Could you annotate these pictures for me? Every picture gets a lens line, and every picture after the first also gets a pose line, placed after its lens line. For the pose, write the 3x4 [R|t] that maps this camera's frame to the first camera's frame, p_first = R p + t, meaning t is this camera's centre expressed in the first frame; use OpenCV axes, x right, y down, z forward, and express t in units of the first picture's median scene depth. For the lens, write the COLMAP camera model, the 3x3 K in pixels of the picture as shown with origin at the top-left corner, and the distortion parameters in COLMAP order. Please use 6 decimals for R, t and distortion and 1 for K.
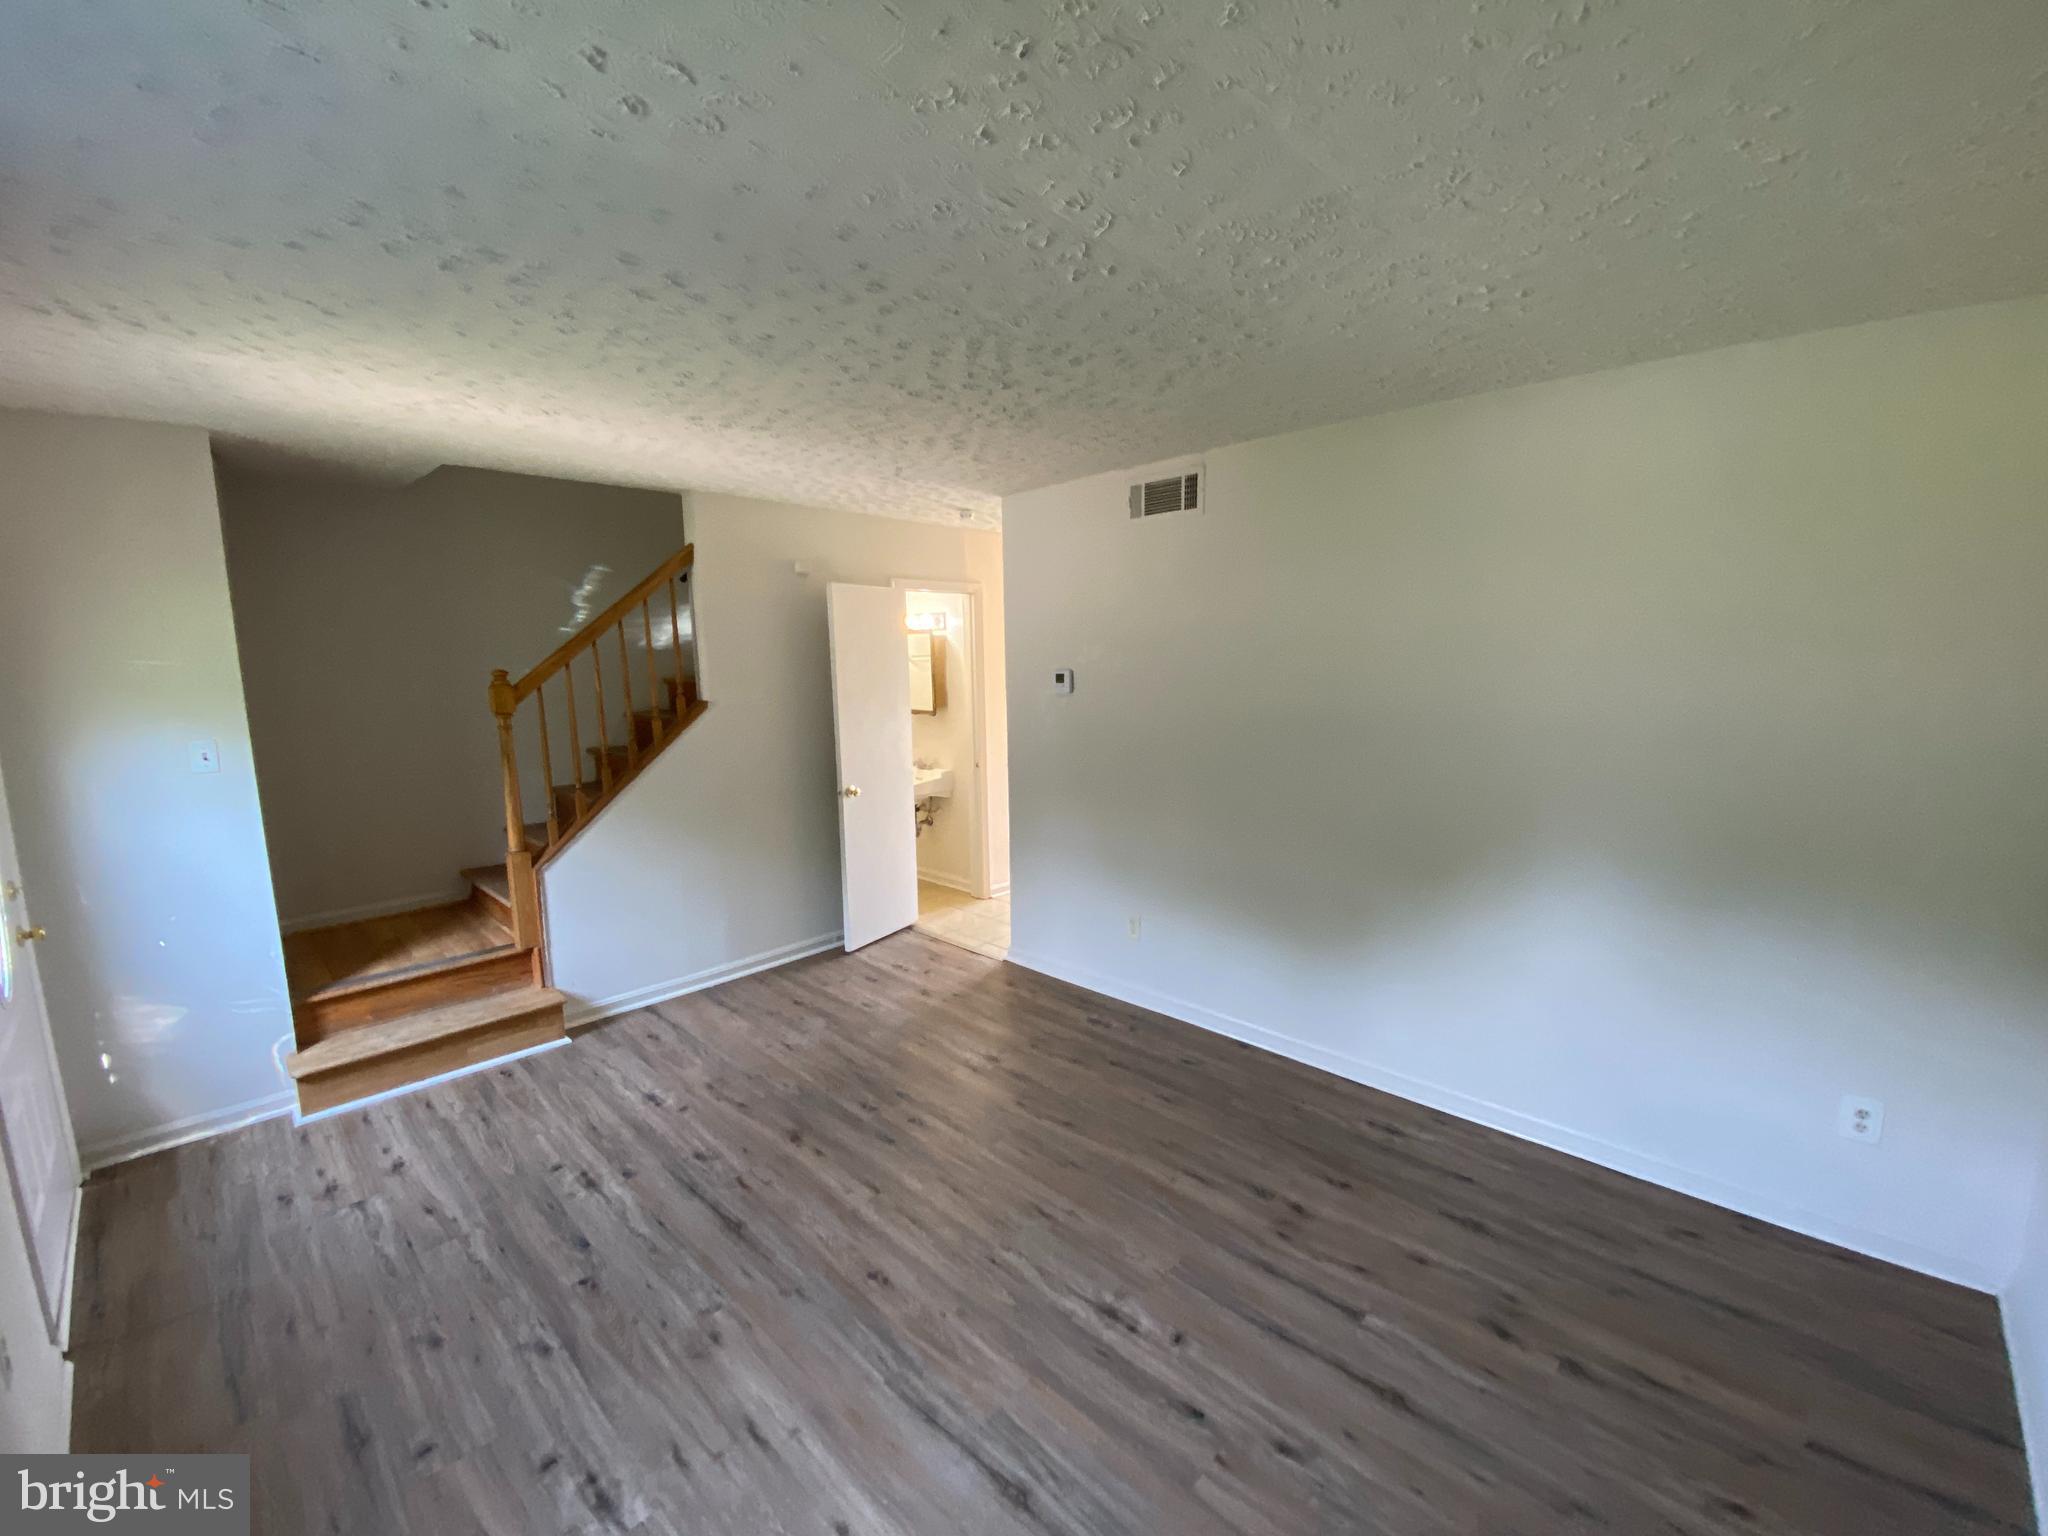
lens RADIAL K [[839.4, 0, 1026.9], [0, 839.4, 768.3], [0, 0, 1]] dist [0.023373, -0.021909]
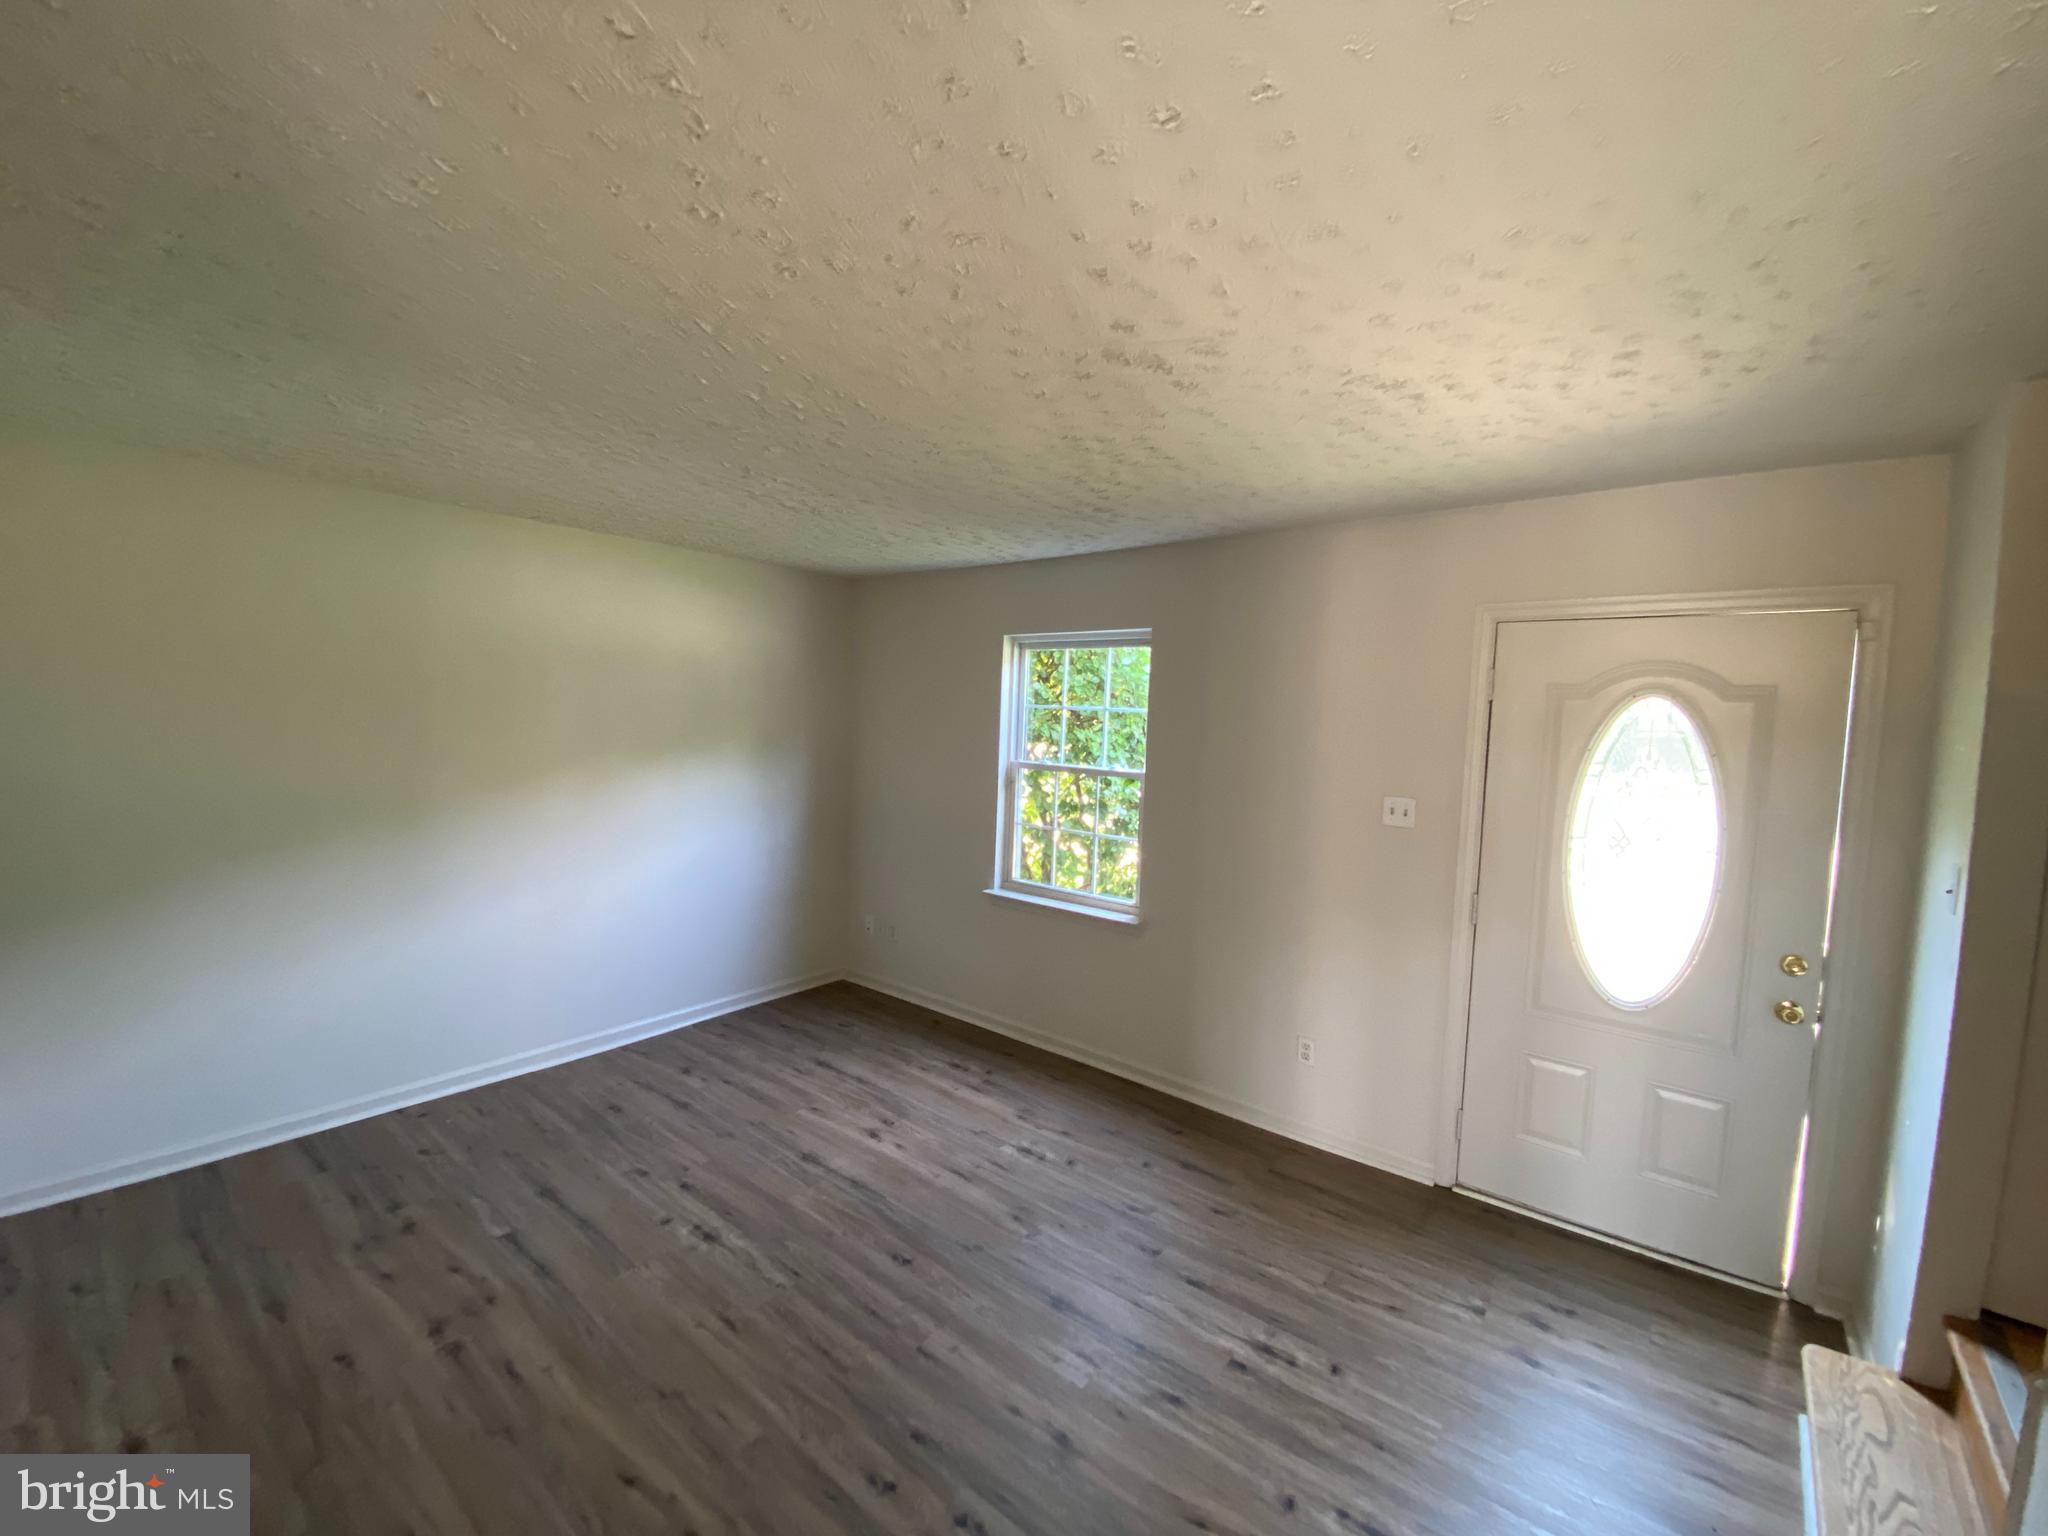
lens RADIAL K [[837.7, 0, 1024.0], [0, 837.7, 768.0], [0, 0, 1]] dist [0.024398, -0.021549]
pose [[-0.996033, -0.007411, -0.088673, -0.206747], [-0.025996, 0.977285, 0.210328, -0.252827], [0.085100, 0.211799, -0.973601, 1.745720]]
